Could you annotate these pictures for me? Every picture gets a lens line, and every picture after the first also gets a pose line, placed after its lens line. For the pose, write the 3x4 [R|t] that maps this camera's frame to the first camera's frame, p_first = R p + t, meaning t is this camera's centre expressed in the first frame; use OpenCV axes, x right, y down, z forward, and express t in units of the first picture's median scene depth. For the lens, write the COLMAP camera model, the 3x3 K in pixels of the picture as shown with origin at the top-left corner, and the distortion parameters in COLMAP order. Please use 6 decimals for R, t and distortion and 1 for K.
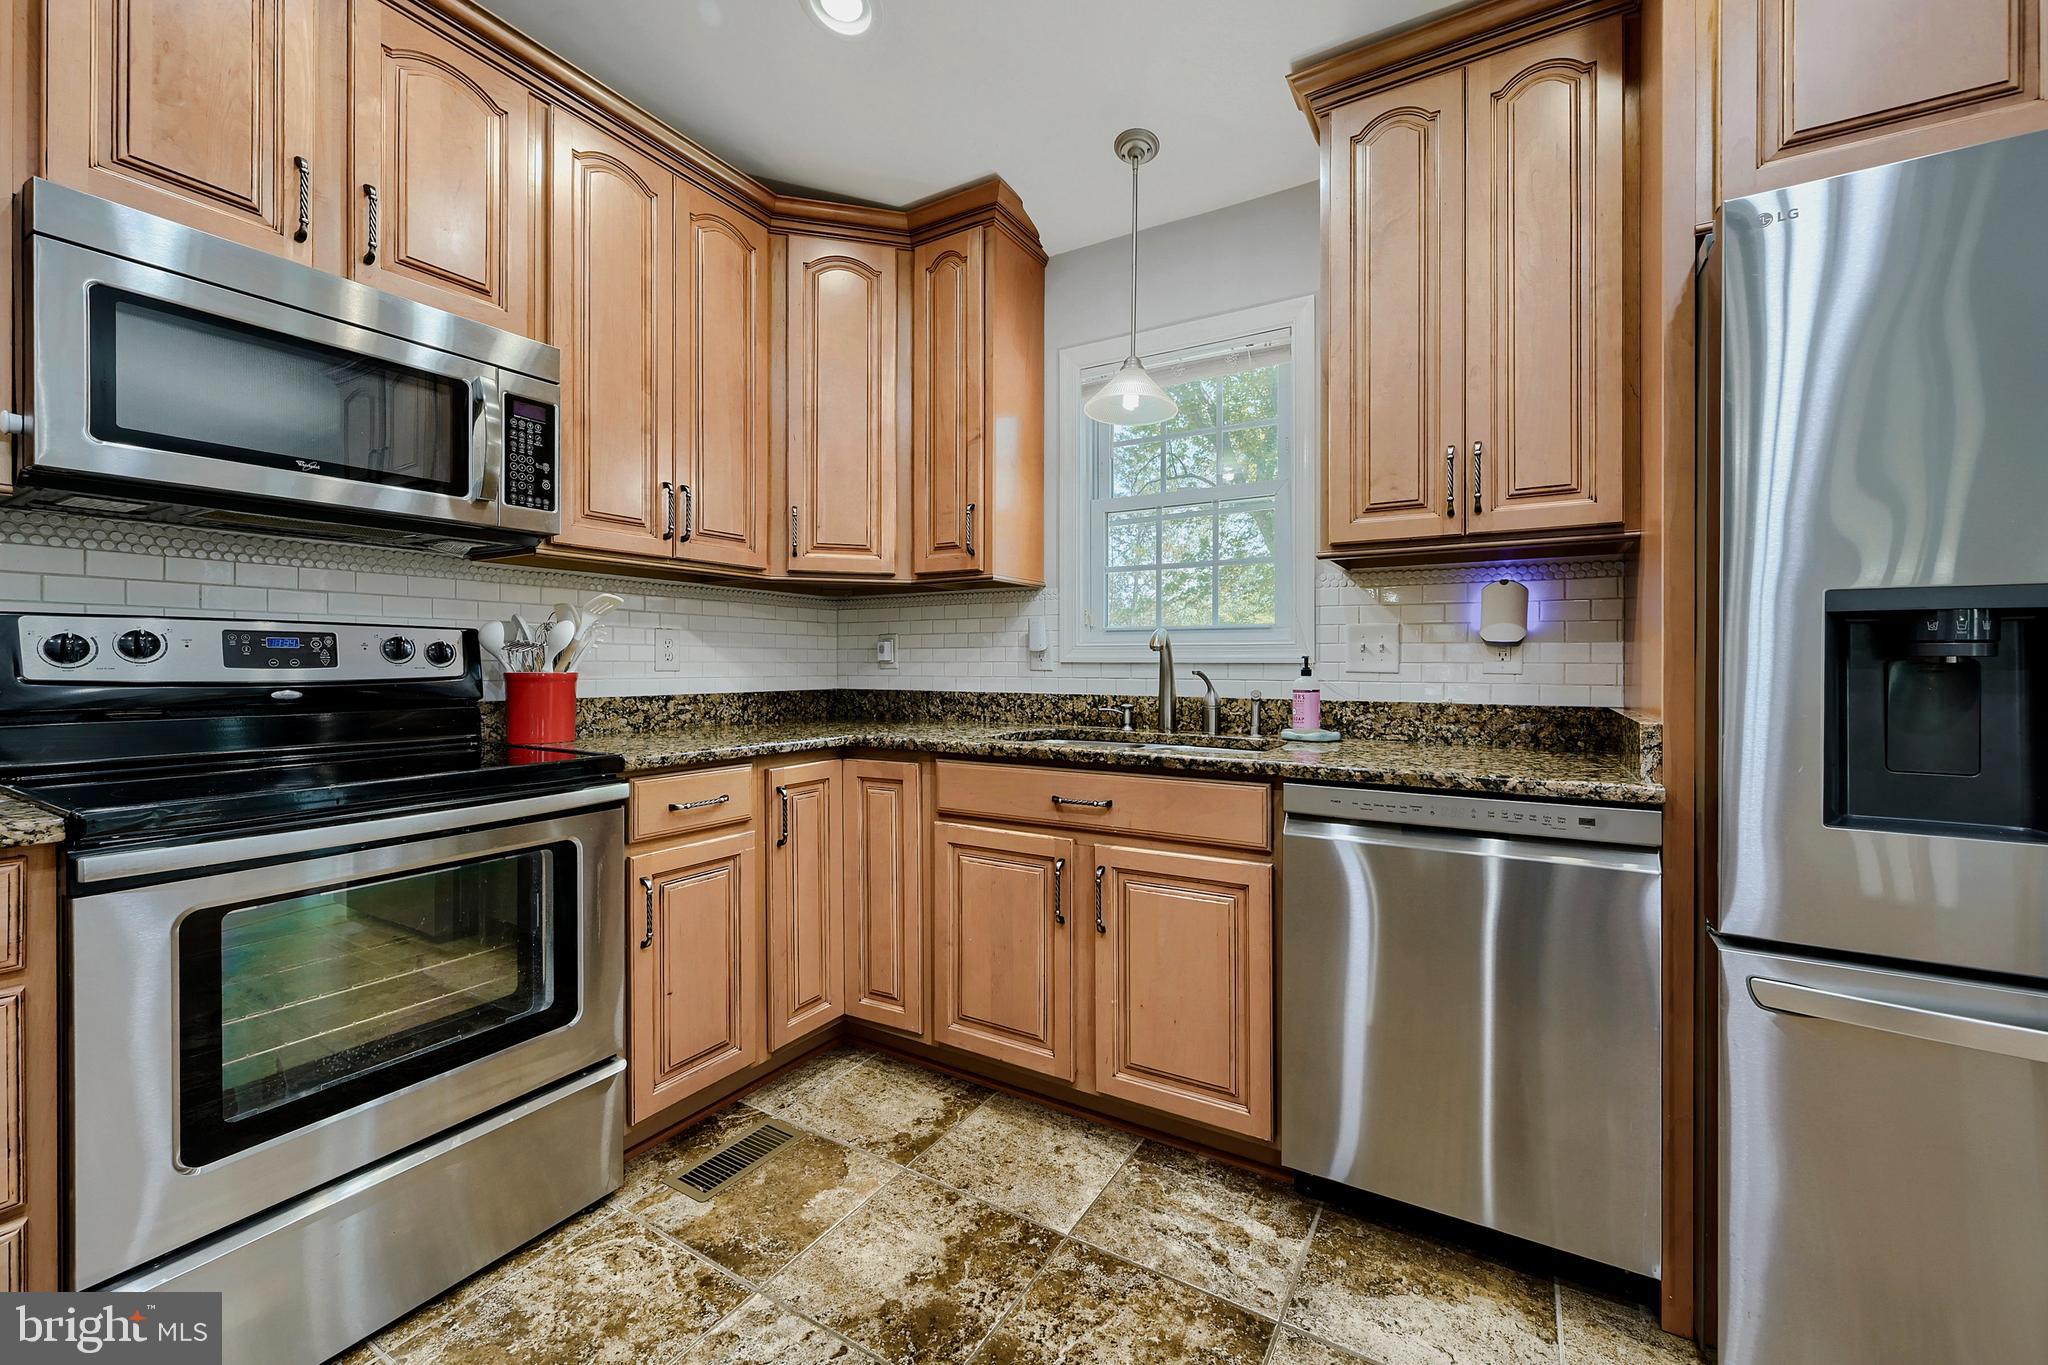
lens RADIAL K [[818.7, 0, 1027.4], [0, 818.7, 662.4], [0, 0, 1]] dist [0.000828, 0.000096]
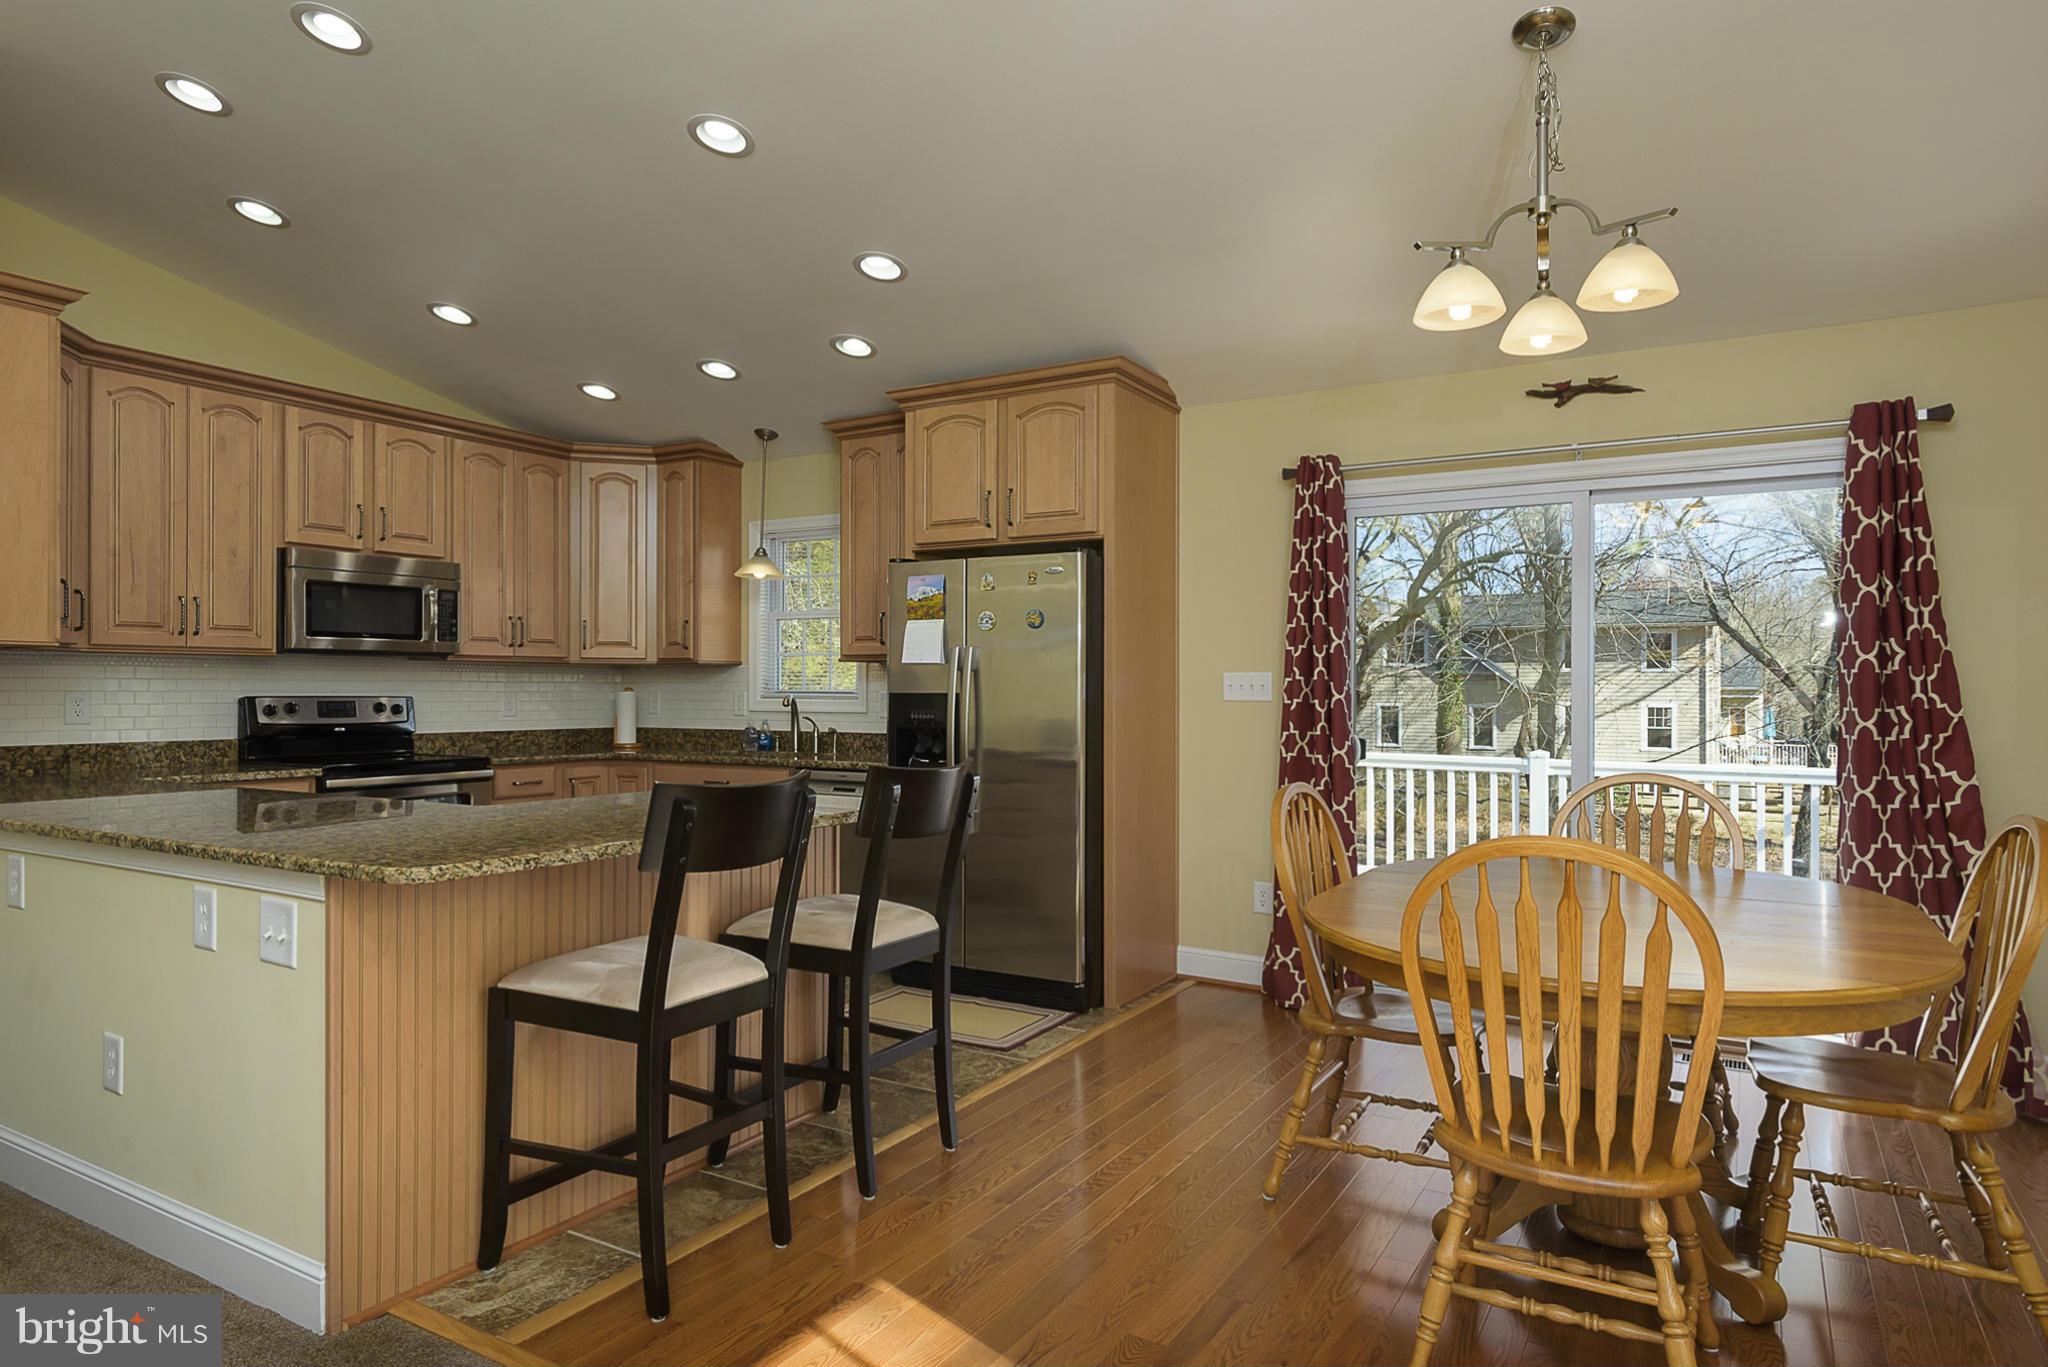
lens RADIAL K [[1228.6, 0, 1024.0], [0, 1228.6, 683.5], [0, 0, 1]] dist [0.028237, -0.000753]
pose [[0.999983, -0.000195, -0.005832, 0.745183], [0.000169, 0.999989, -0.004582, -0.053857], [0.005833, 0.004581, 0.999972, -1.804218]]
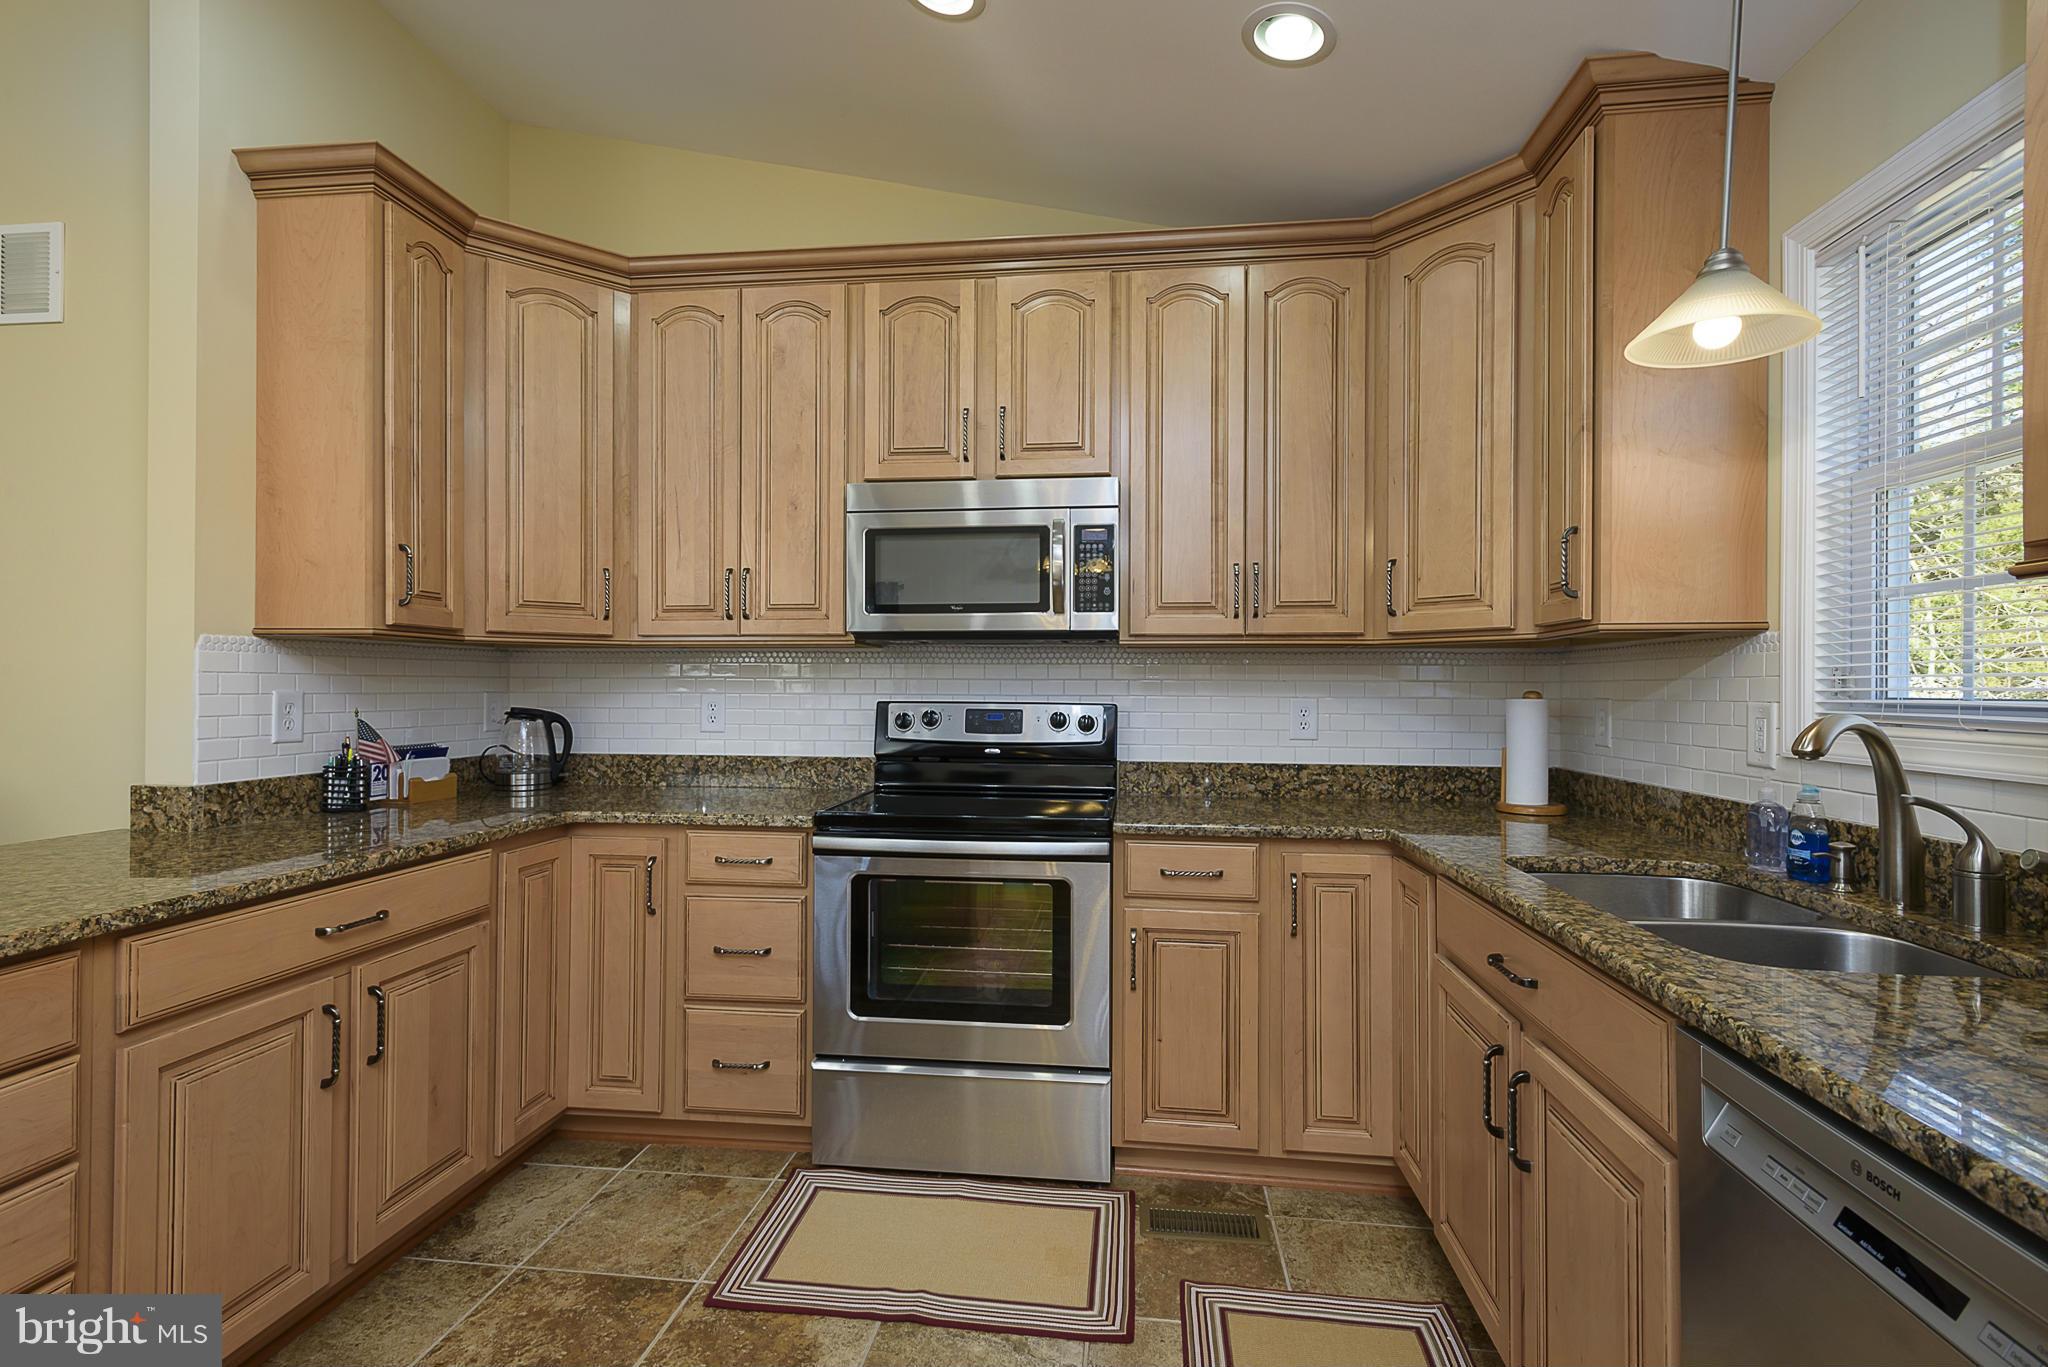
lens RADIAL K [[950.8, 0, 1018.7], [0, 950.8, 685.1], [0, 0, 1]] dist [0.009472, 0.000533]
pose [[0.395465, -0.003638, -0.918474, 0.564455], [-0.003268, 0.999980, -0.005368, -0.056685], [0.918475, 0.005125, 0.395445, 0.264076]]
